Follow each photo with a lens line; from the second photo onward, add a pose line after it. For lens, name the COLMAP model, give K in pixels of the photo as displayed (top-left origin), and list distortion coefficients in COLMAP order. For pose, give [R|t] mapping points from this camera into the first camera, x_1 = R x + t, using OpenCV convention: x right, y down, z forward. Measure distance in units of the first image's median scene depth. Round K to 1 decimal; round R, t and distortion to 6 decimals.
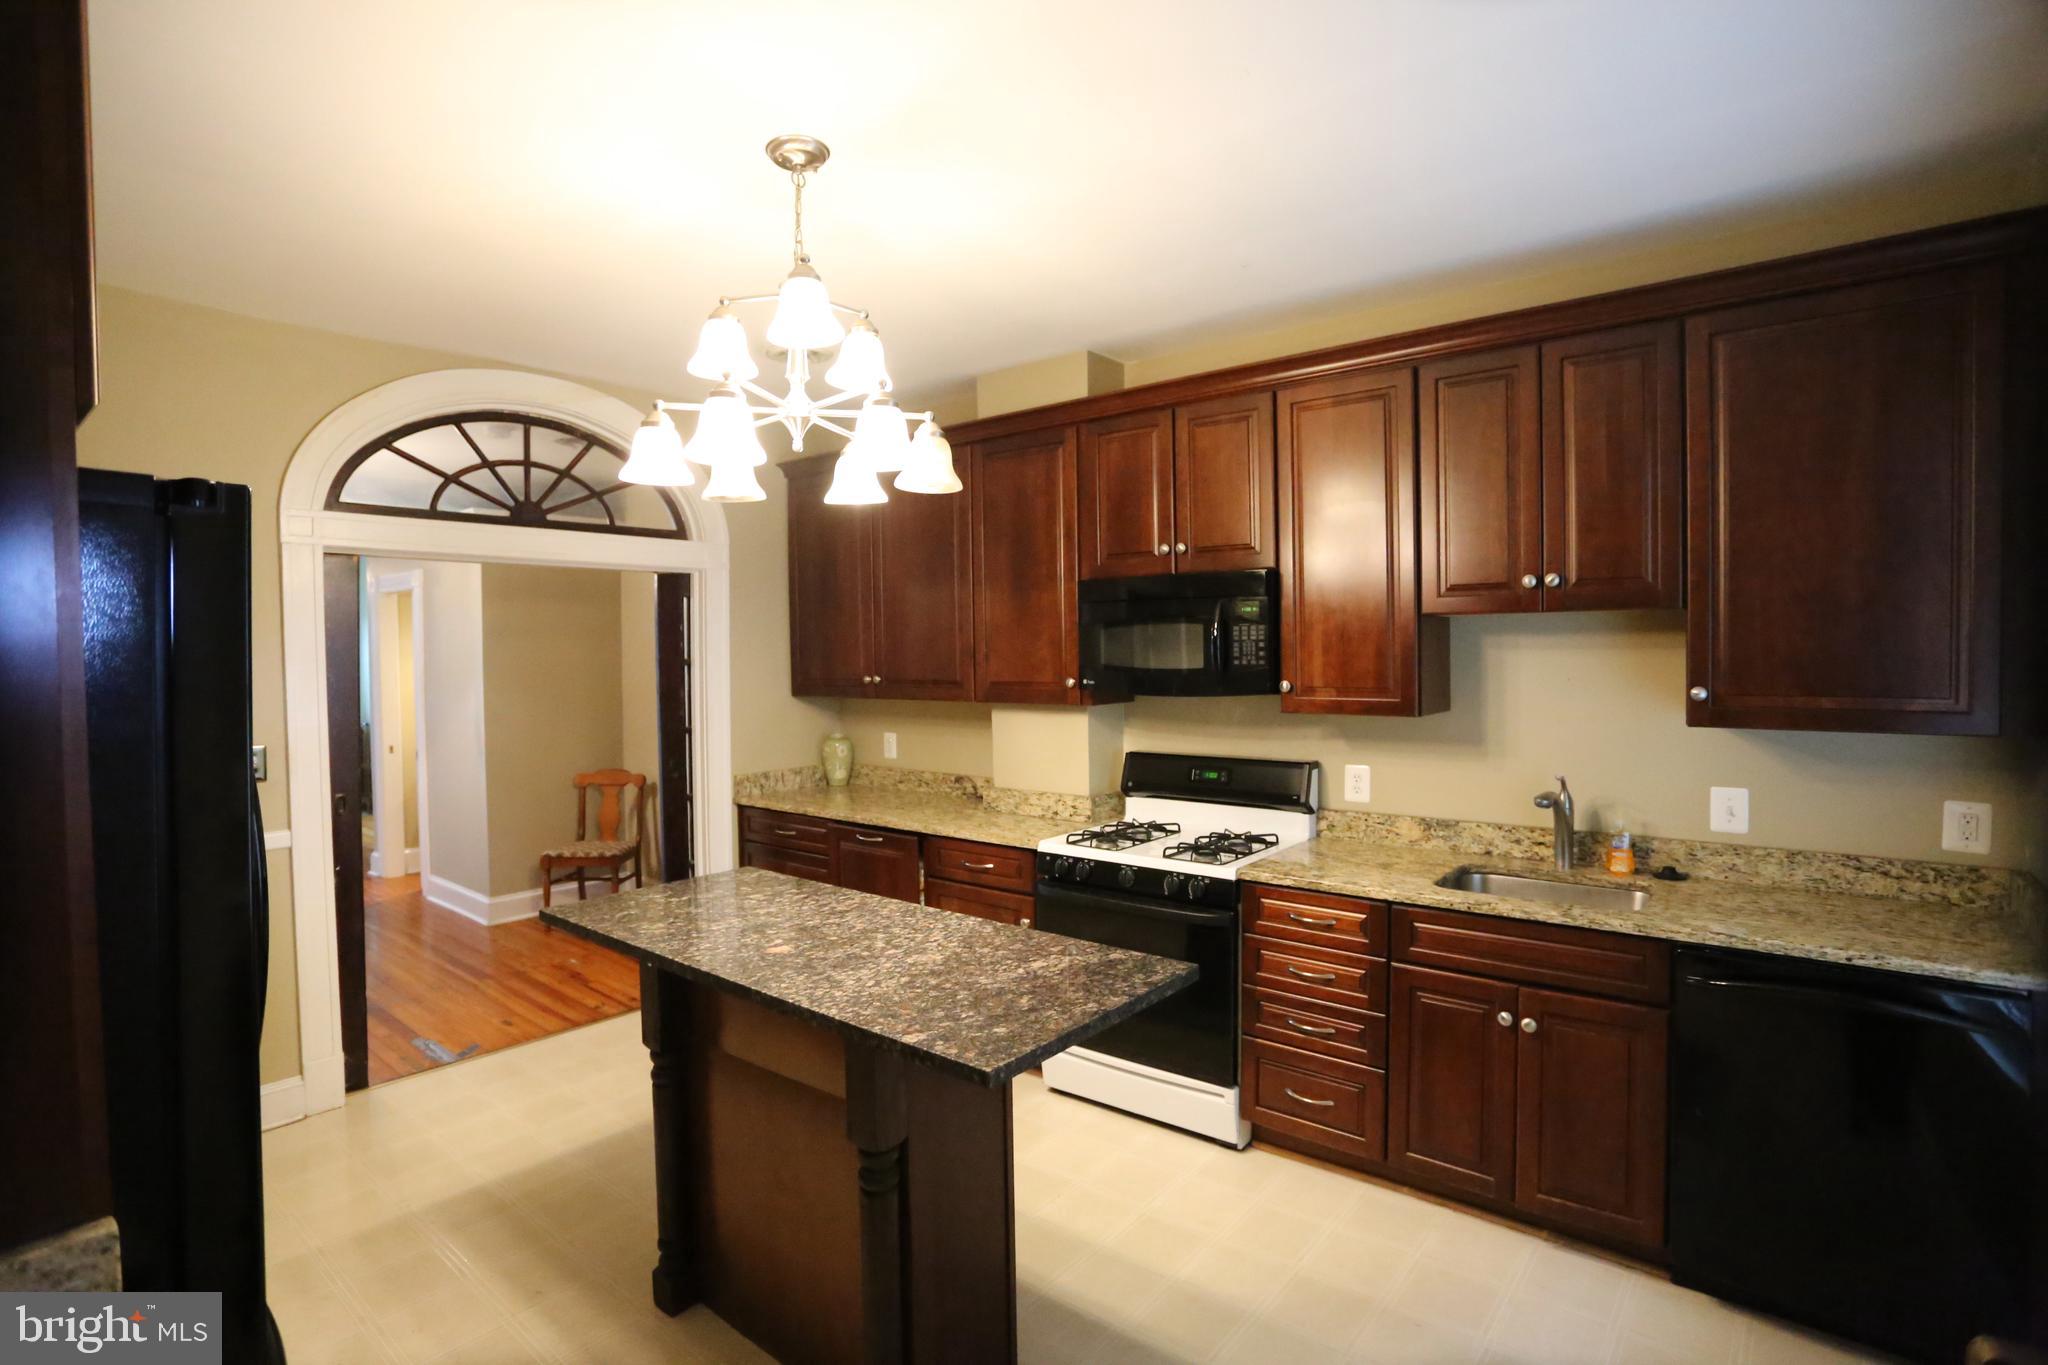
lens RADIAL K [[1001.0, 0, 1014.5], [0, 1001.0, 675.8], [0, 0, 1]] dist [-0.073979, 0.030497]
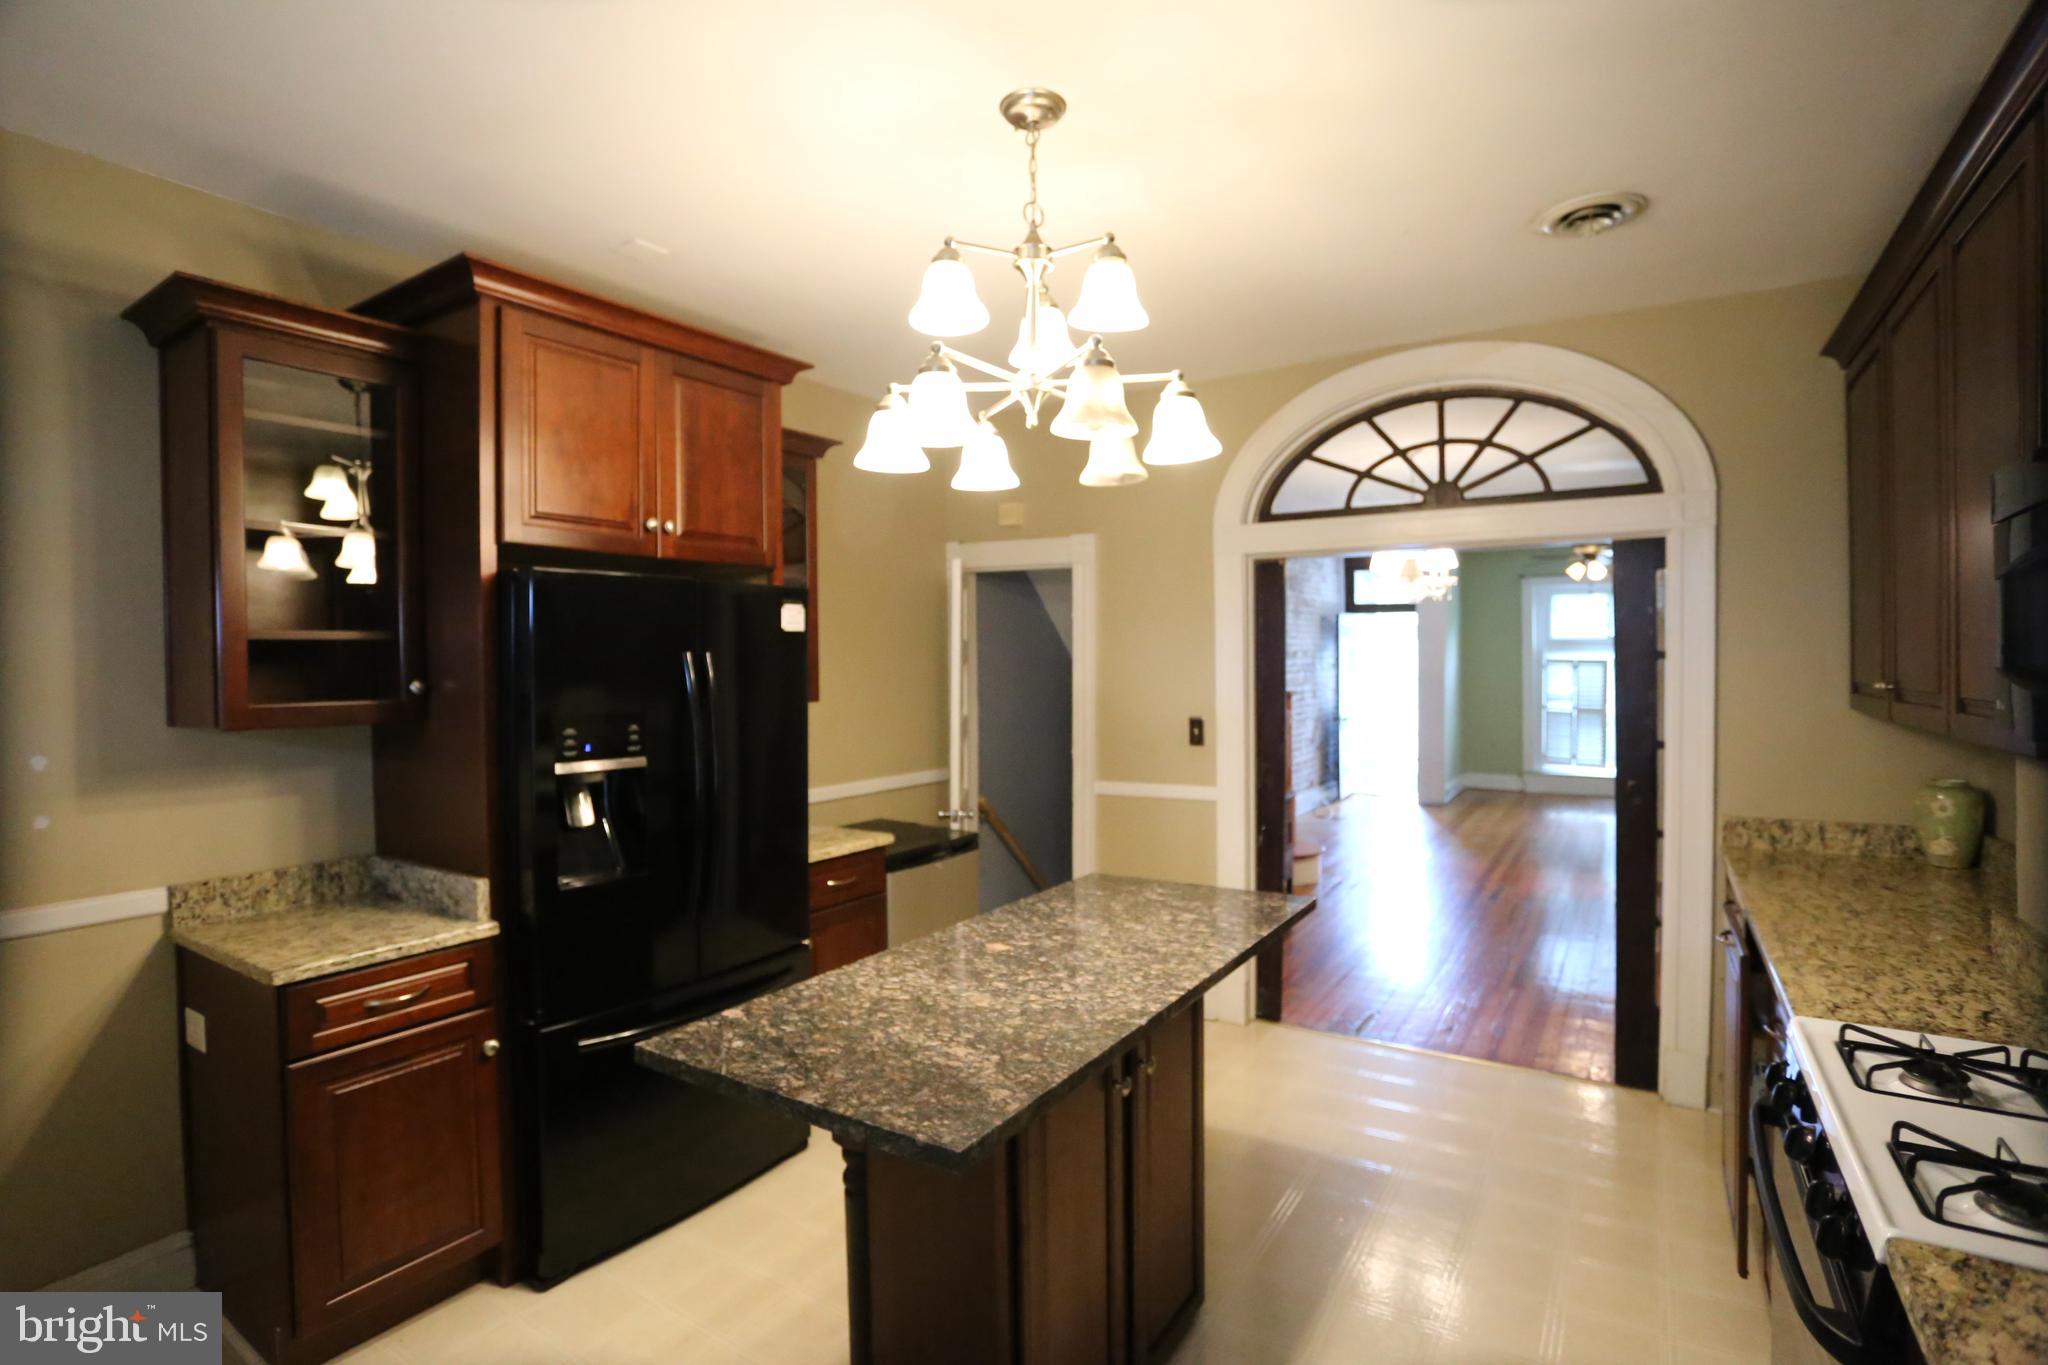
lens RADIAL K [[998.6, 0, 1013.4], [0, 998.6, 678.4], [0, 0, 1]] dist [-0.075926, 0.033128]
pose [[0.113115, 0.030450, -0.993115, 0.662533], [-0.017113, 0.999442, 0.028695, -0.015961], [0.993435, 0.013749, 0.113572, 0.813956]]
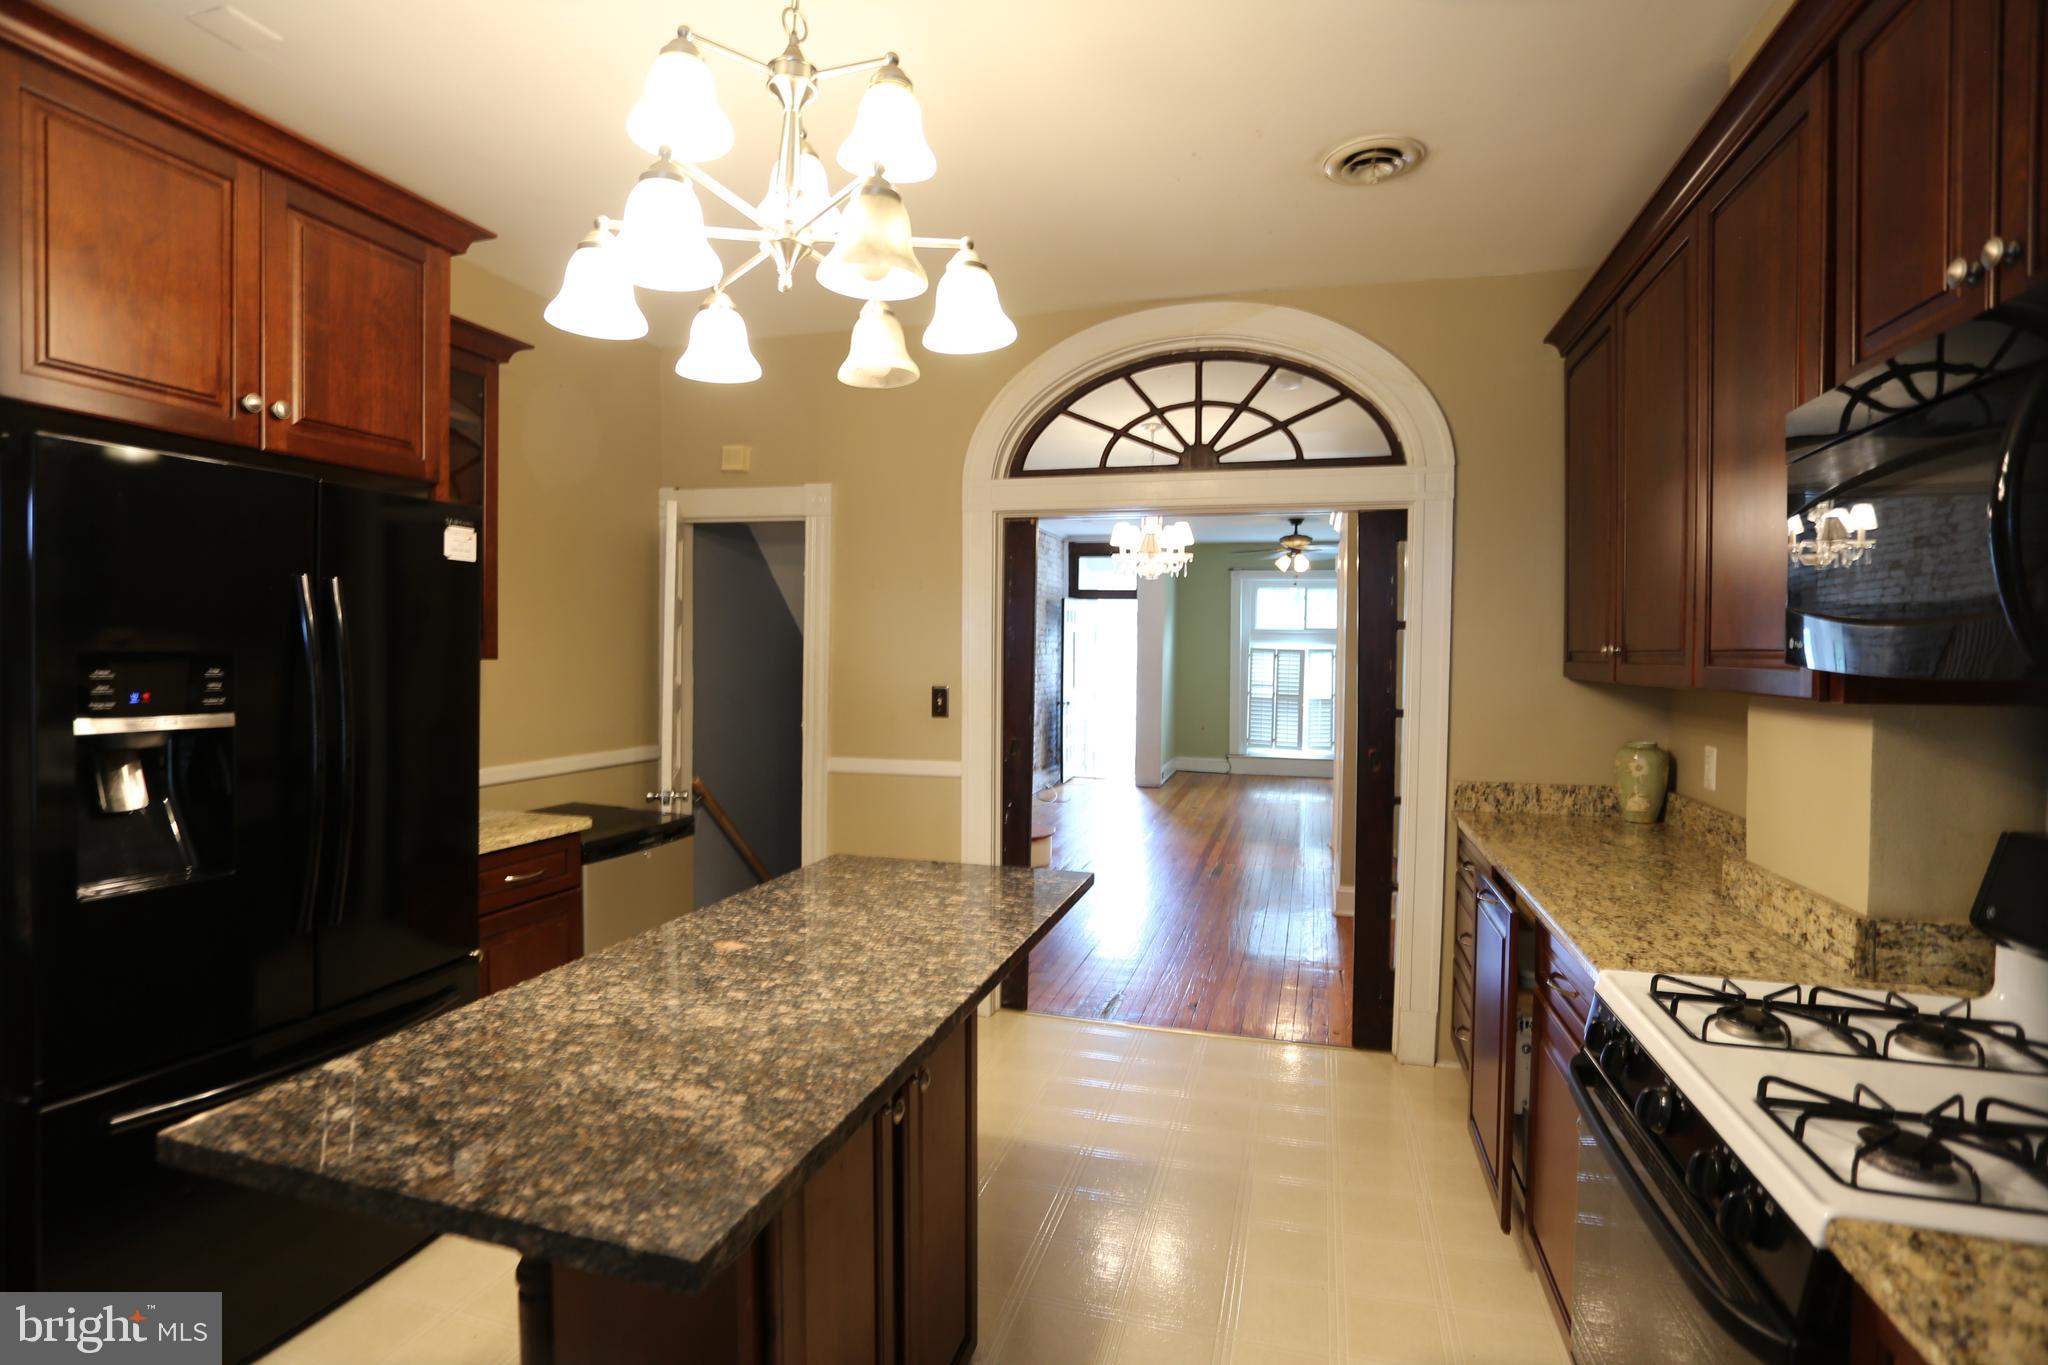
lens RADIAL K [[998.6, 0, 1013.4], [0, 998.6, 678.4], [0, 0, 1]] dist [-0.075926, 0.033128]
pose [[0.386831, 0.041940, -0.921196, 0.497610], [-0.038804, 0.998821, 0.029180, 0.032847], [0.921334, 0.024459, 0.388002, 0.813239]]
